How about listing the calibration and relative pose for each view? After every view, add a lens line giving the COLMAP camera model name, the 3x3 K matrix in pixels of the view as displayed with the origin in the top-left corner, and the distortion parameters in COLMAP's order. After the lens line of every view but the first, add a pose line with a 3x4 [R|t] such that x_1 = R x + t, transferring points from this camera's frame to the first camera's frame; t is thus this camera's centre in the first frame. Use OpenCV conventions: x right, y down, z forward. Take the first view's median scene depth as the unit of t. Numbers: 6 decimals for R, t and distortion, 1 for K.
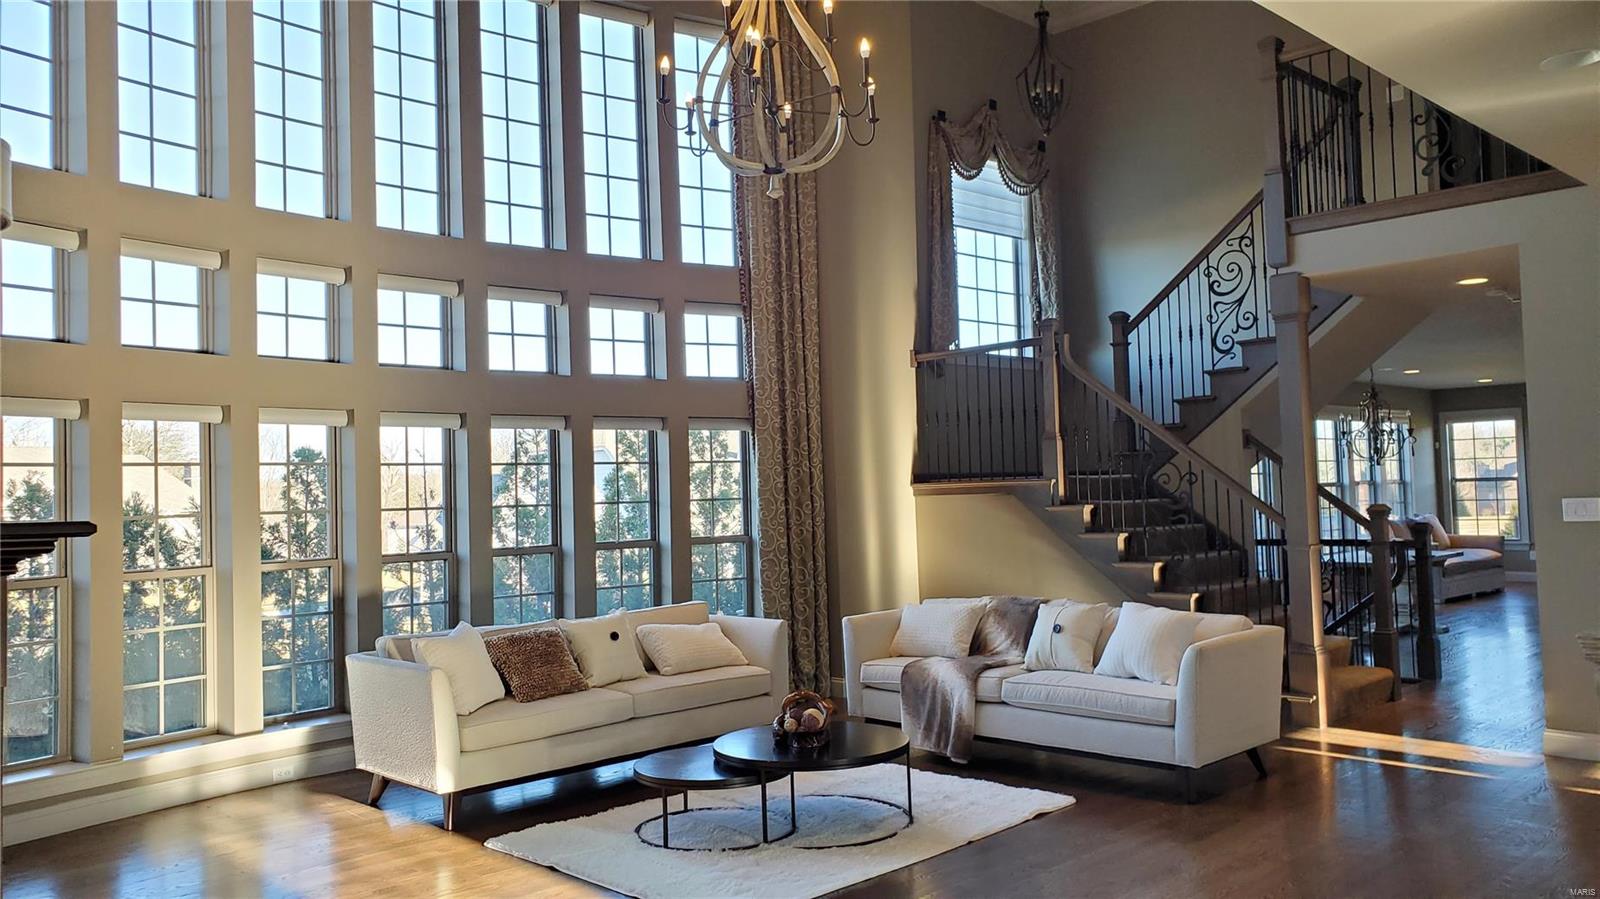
lens RADIAL K [[1219.8, 0, 800.0], [0, 1219.8, 449.5], [0, 0, 1]] dist [0.070152, -0.001569]
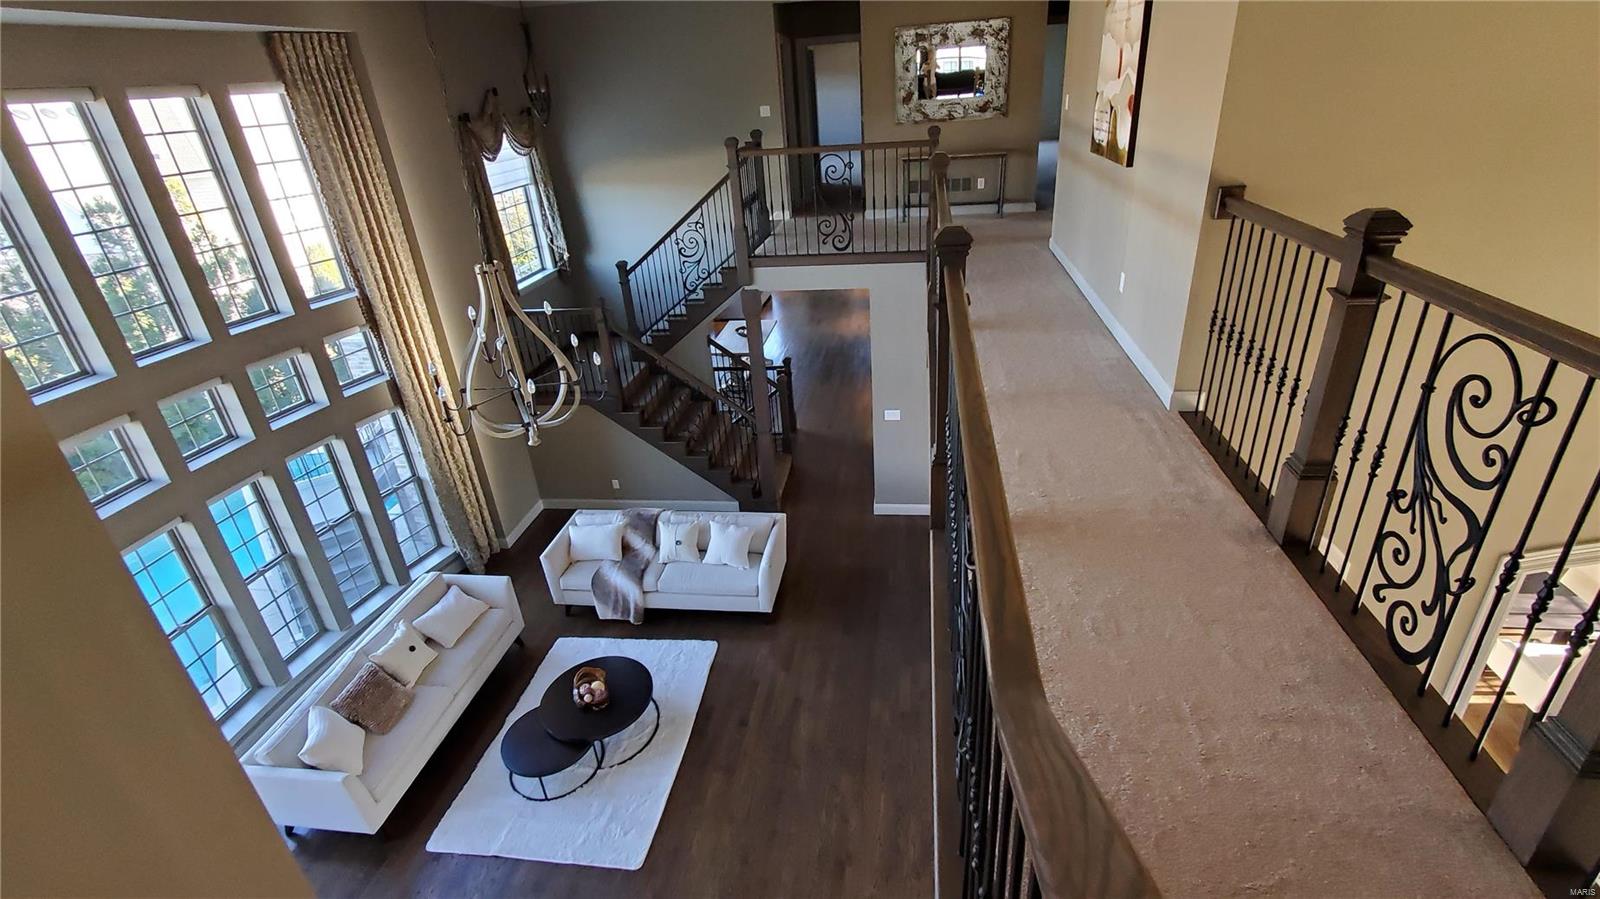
lens RADIAL K [[733.4, 0, 803.9], [0, 733.4, 453.9], [0, 0, 1]] dist [0.000757, -0.000910]
pose [[0.793813, -0.291871, 0.533546, -0.125857], [0.020538, 0.889675, 0.456131, -0.317295], [-0.607815, -0.351125, 0.712231, 0.109985]]
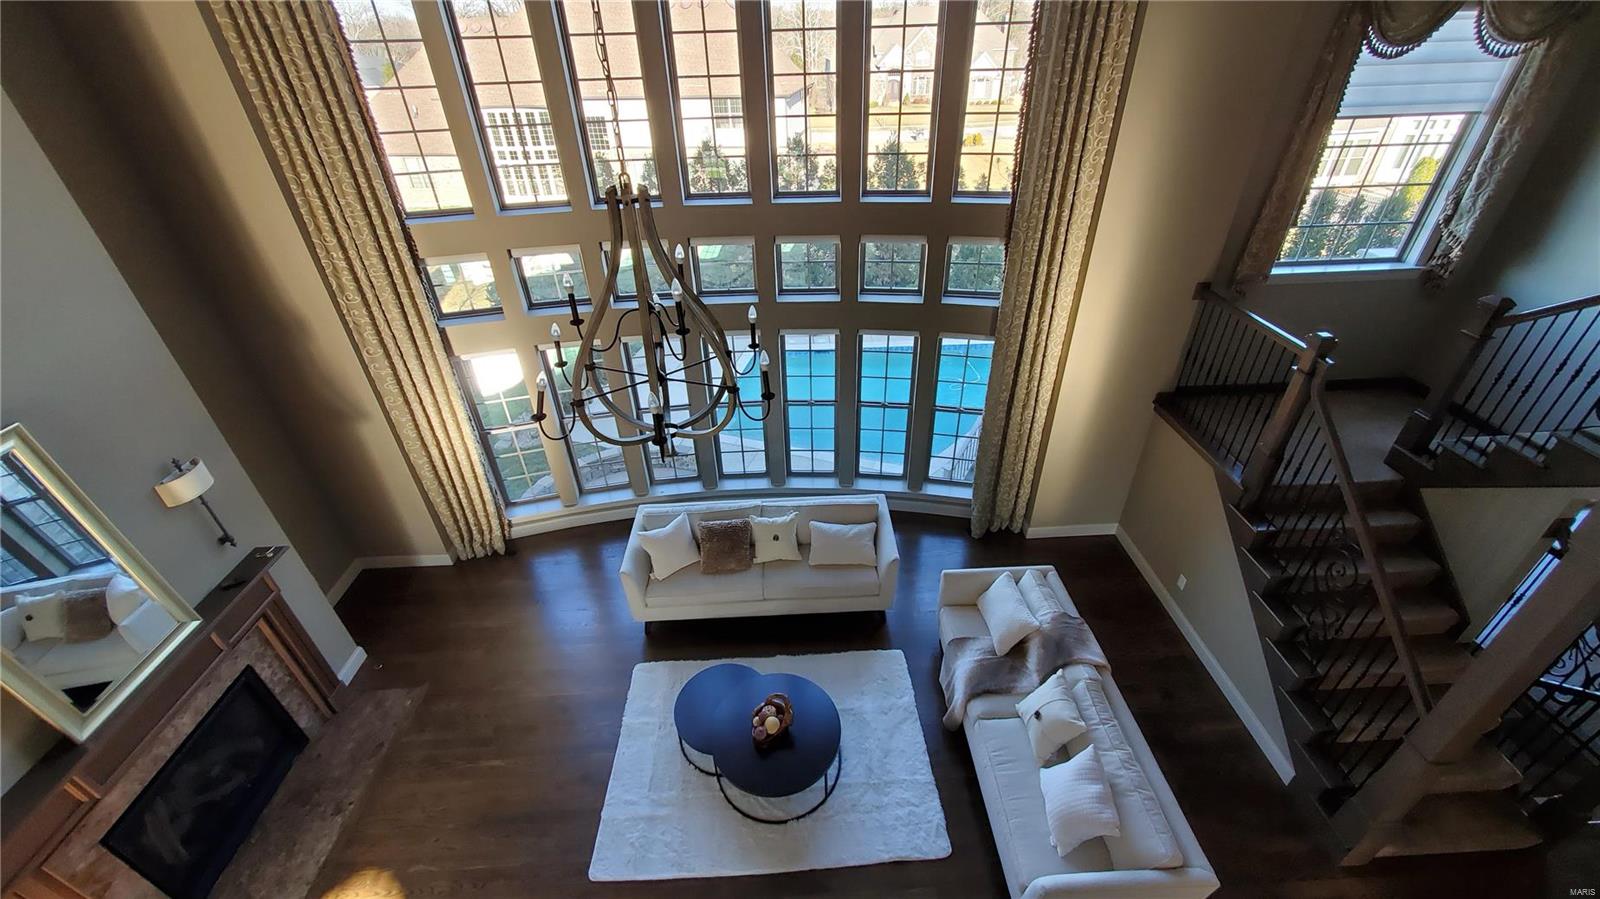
lens RADIAL K [[632.5, 0, 807.8], [0, 632.5, 454.4], [0, 0, 1]] dist [0.003751, -0.000854]
pose [[0.743828, 0.385037, -0.546321, 0.192252], [0.019277, 0.804692, 0.593379, -0.285040], [0.668093, -0.451904, 0.591130, 0.417726]]
